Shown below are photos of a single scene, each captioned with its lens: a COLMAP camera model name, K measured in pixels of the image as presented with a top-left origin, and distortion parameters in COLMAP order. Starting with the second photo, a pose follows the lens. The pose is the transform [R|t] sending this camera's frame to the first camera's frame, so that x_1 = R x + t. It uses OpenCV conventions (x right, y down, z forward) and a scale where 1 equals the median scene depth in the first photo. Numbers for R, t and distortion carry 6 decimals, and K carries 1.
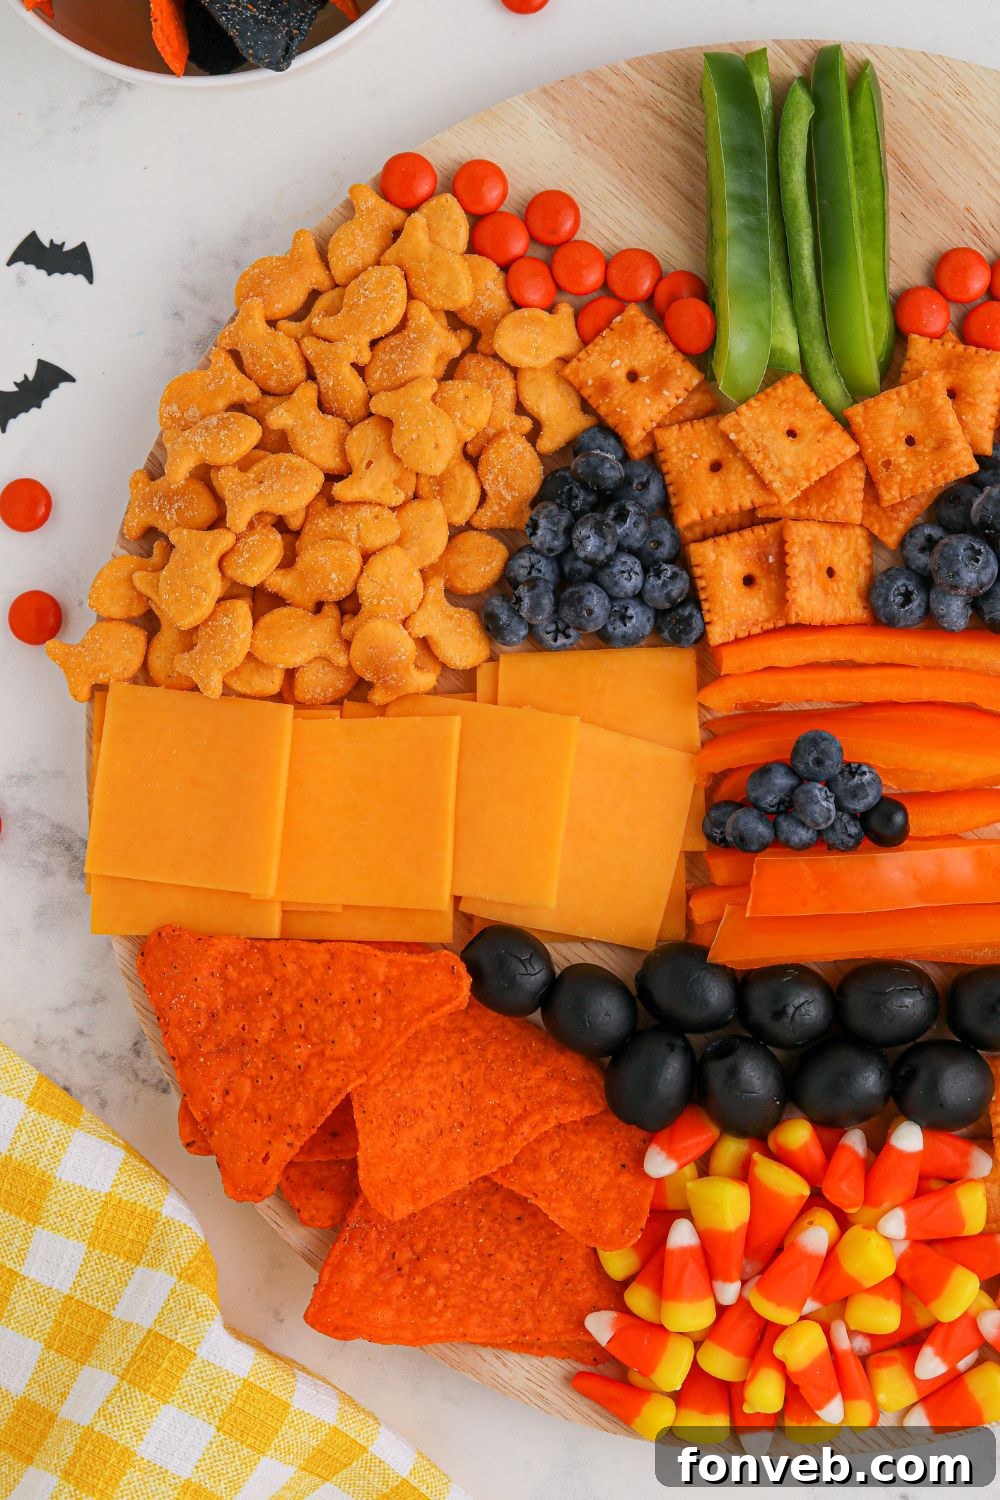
lens RADIAL K [[2374.8, 0, 509.8], [0, 2374.8, 743.0], [0, 0, 1]] dist [-0.132461, 0.000000]
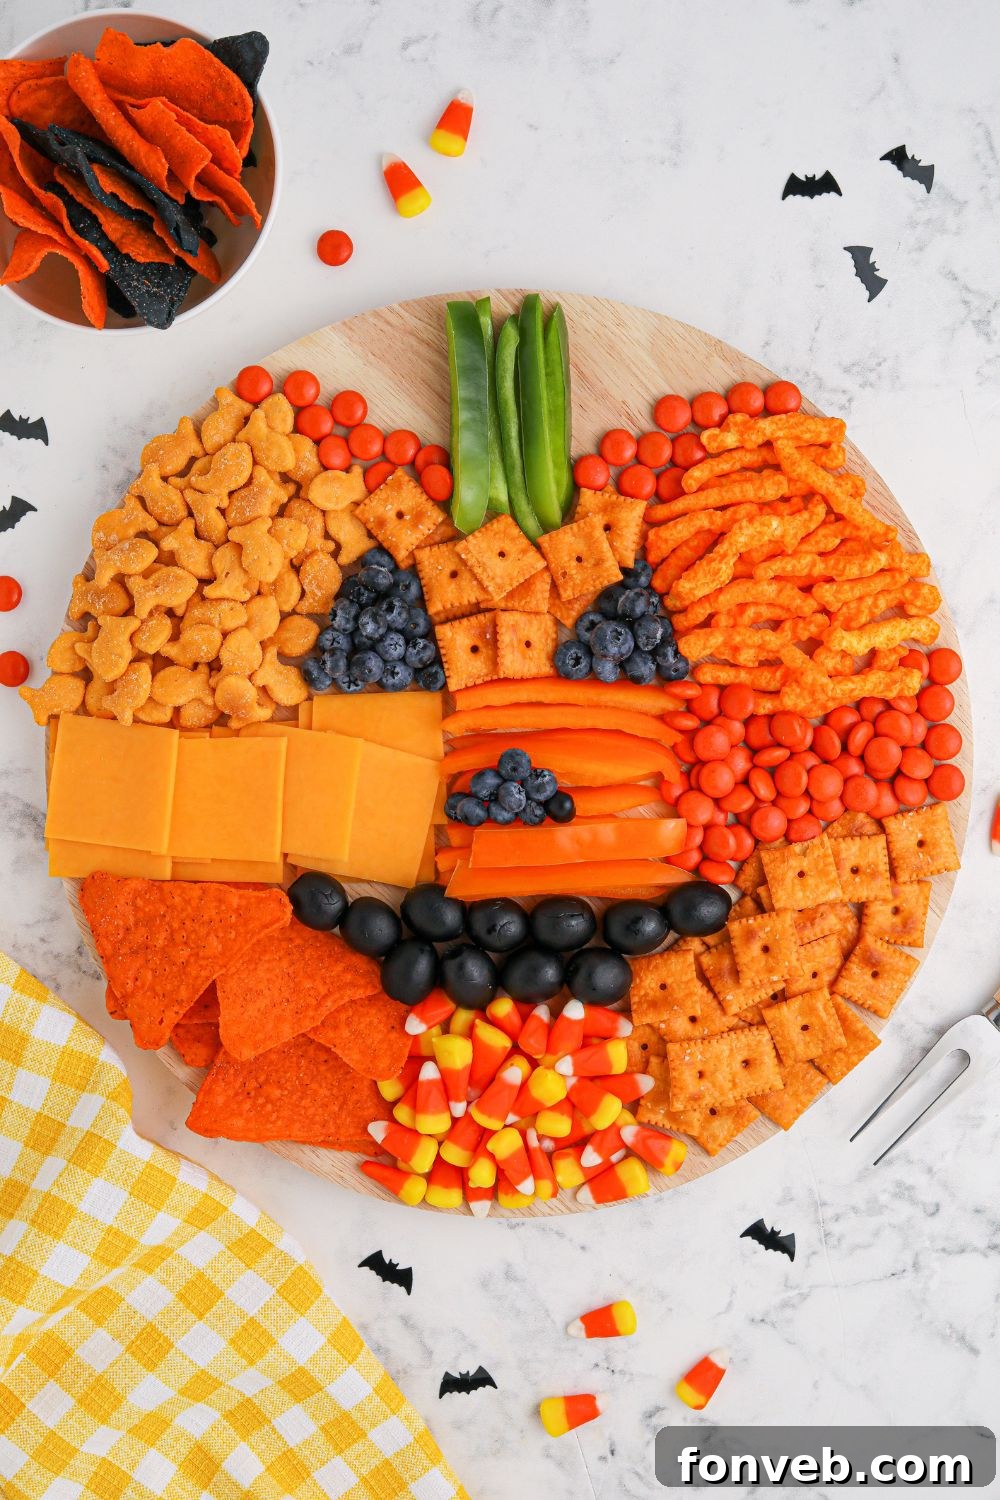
lens RADIAL K [[2354.9, 0, 504.5], [0, 2354.9, 744.8], [0, 0, 1]] dist [-0.129770, 0.000000]
pose [[0.999952, 0.003037, 0.009360, 0.106413], [-0.003427, 0.999114, 0.041954, -0.070880], [-0.009225, -0.041984, 0.999076, -0.530778]]
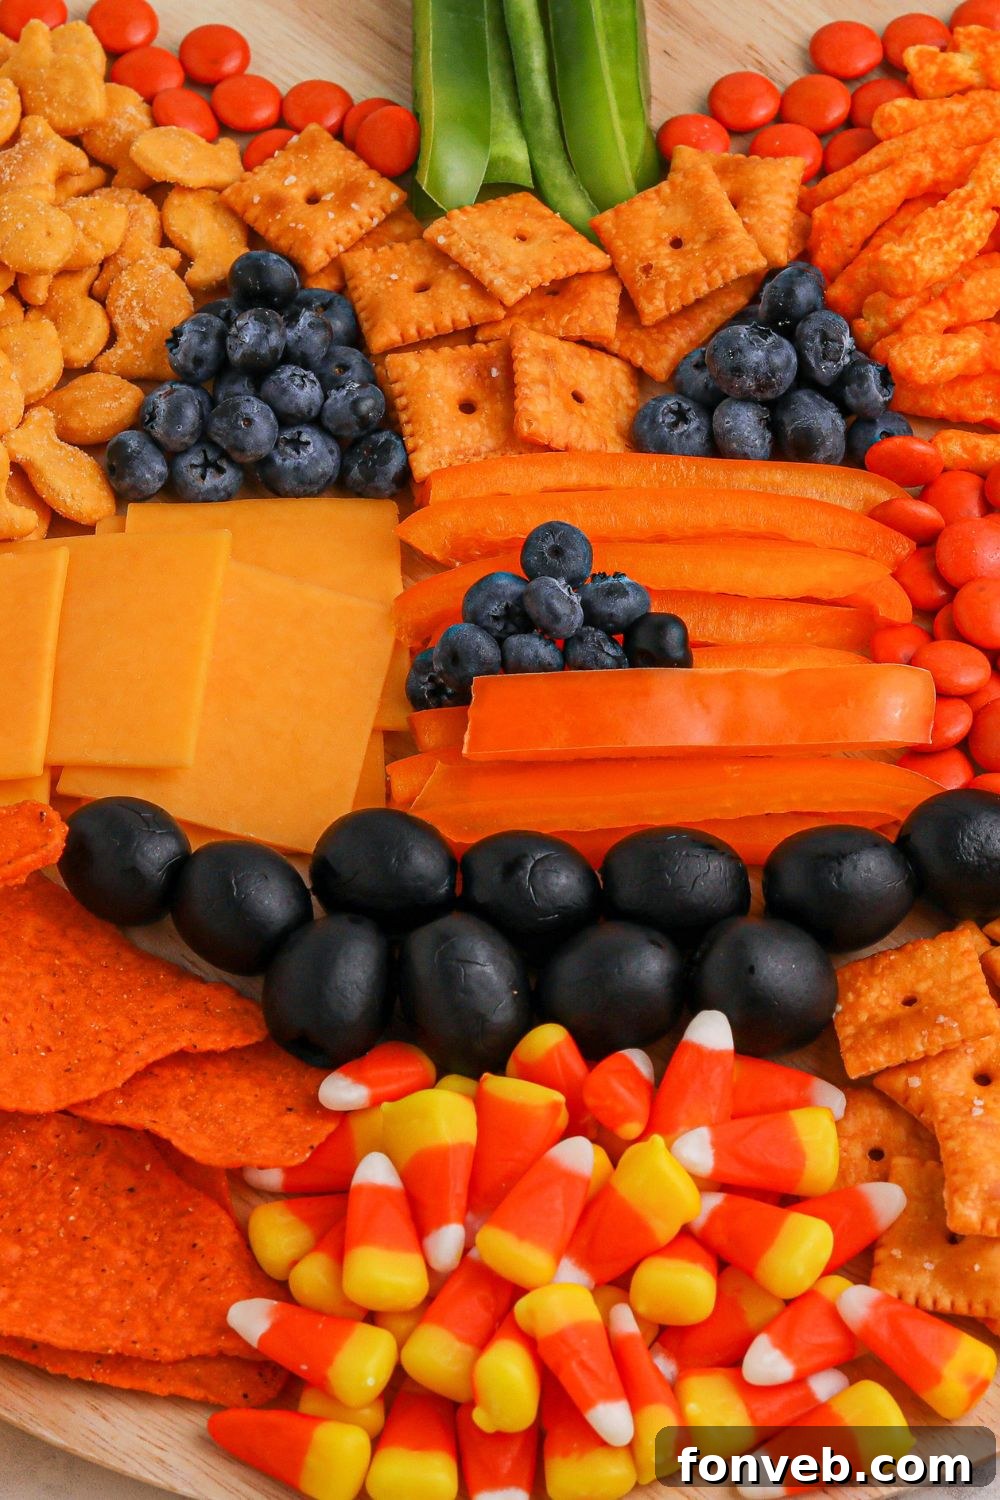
lens RADIAL K [[4440.3, 0, 667.2], [0, 4440.3, 687.7], [0, 0, 1]] dist [-0.129590, 0.000000]
pose [[0.998353, -0.006725, 0.056974, 0.083950], [0.036915, 0.835509, -0.548235, 0.768459], [-0.043916, 0.549435, 0.834381, -0.110615]]
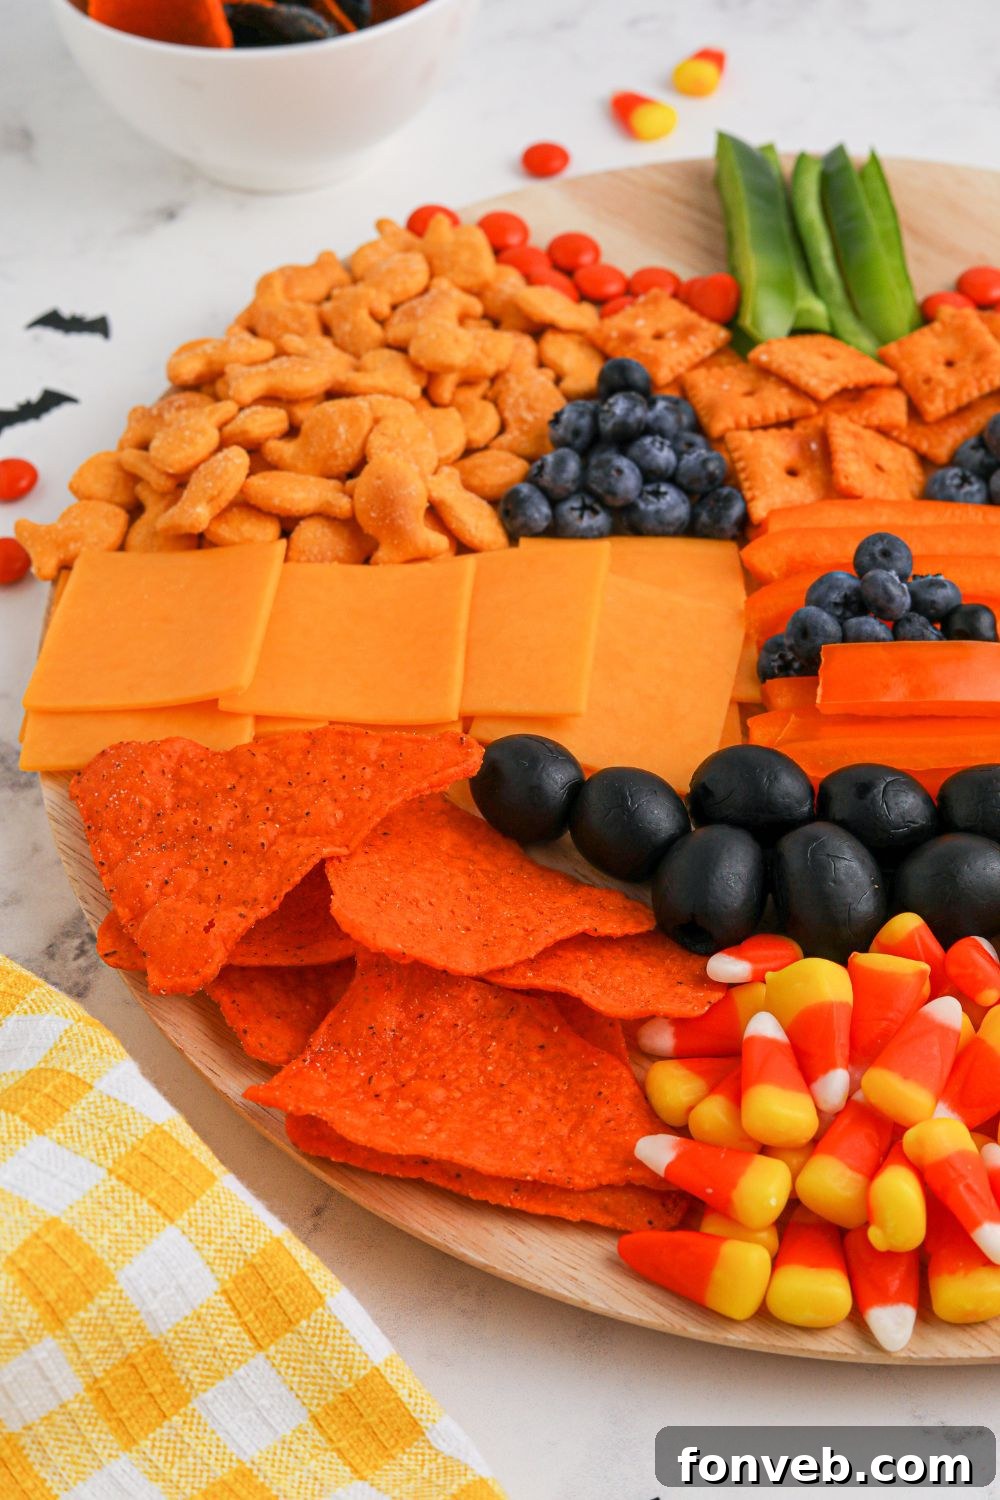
lens RADIAL K [[2458.1, 0, 514.2], [0, 2458.1, 750.3], [0, 0, 1]] dist [-0.147437, 0.000000]
pose [[0.999898, 0.013493, 0.004742, -0.009746], [-0.006829, 0.741760, -0.670631, 0.650519], [-0.012566, 0.670530, 0.741776, 0.370163]]
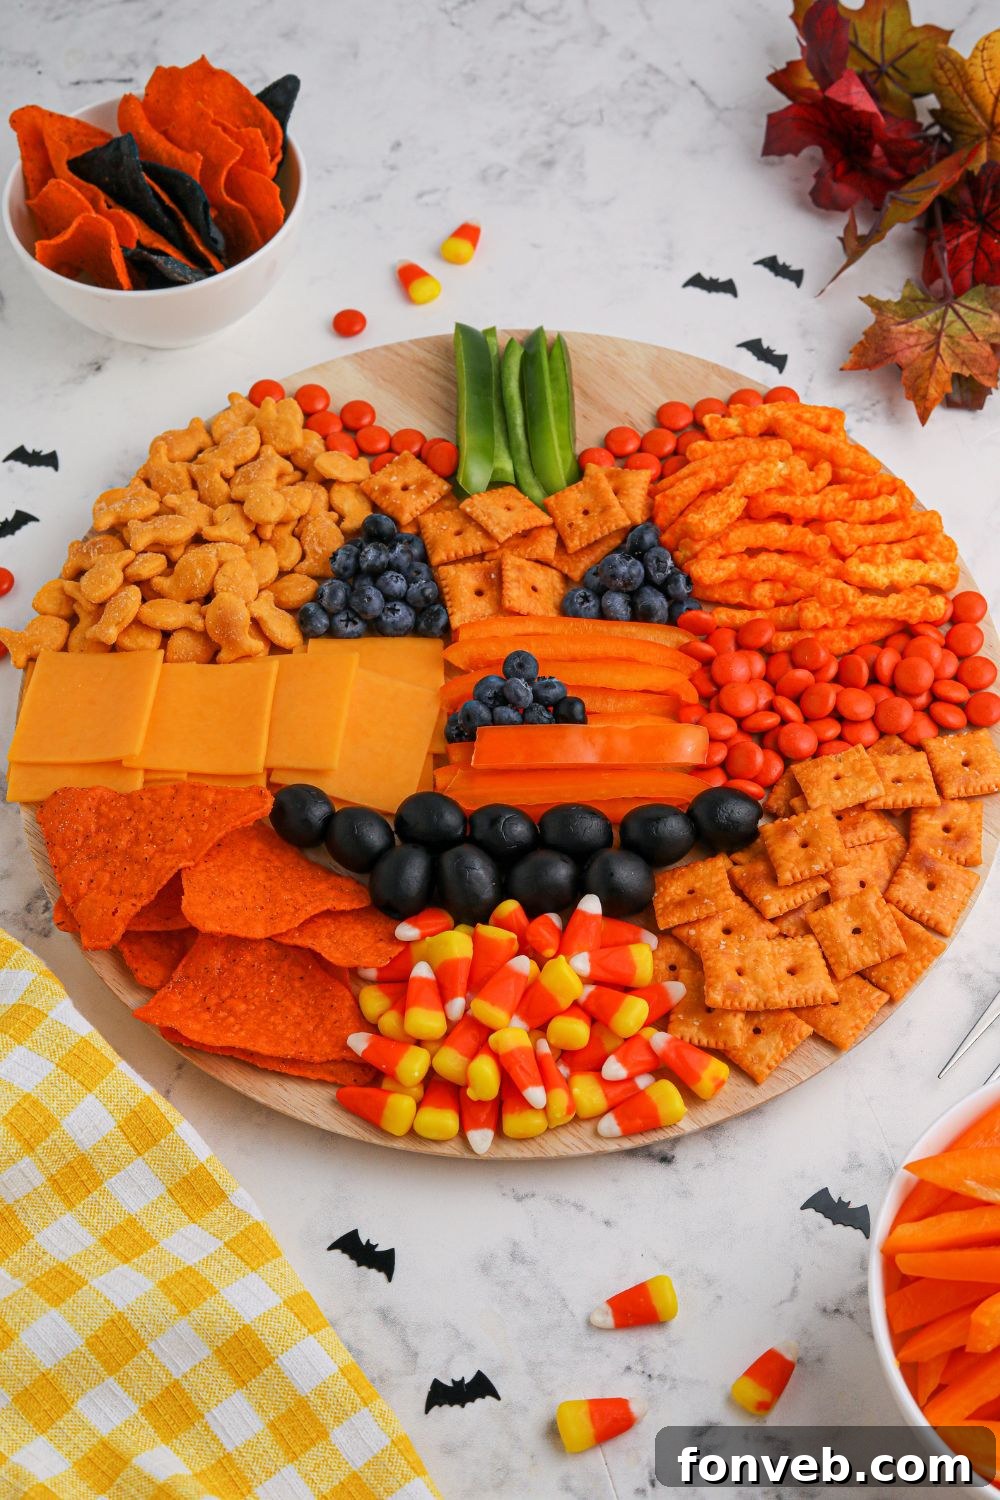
lens RADIAL K [[2374.8, 0, 510.6], [0, 2374.8, 712.3], [0, 0, 1]] dist [-0.132461, 0.000000]
pose [[0.999938, 0.008588, 0.007108, 0.110998], [-0.003112, 0.827290, -0.561766, 0.828211], [-0.010705, 0.561709, 0.827266, -0.185425]]
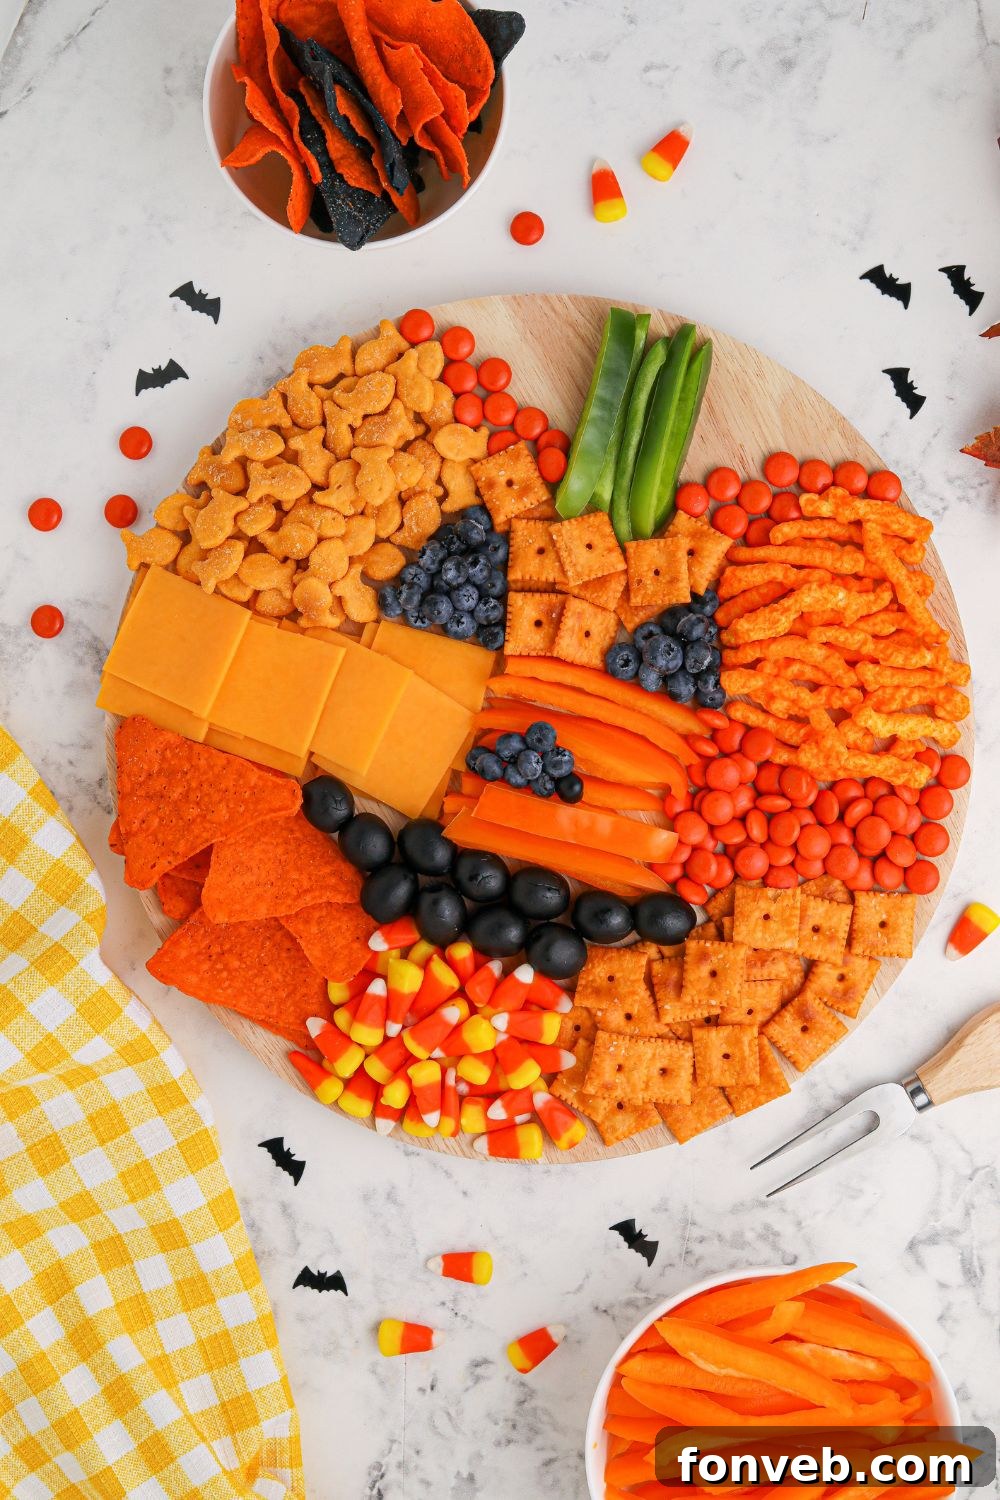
lens RADIAL K [[2374.8, 0, 498.0], [0, 2374.8, 746.6], [0, 0, 1]] dist [-0.132461, 0.000000]
pose [[0.951919, 0.305923, -0.016165, 0.127342], [-0.305324, 0.951724, 0.031611, -0.030801], [0.025055, -0.025155, 0.999370, -0.650939]]
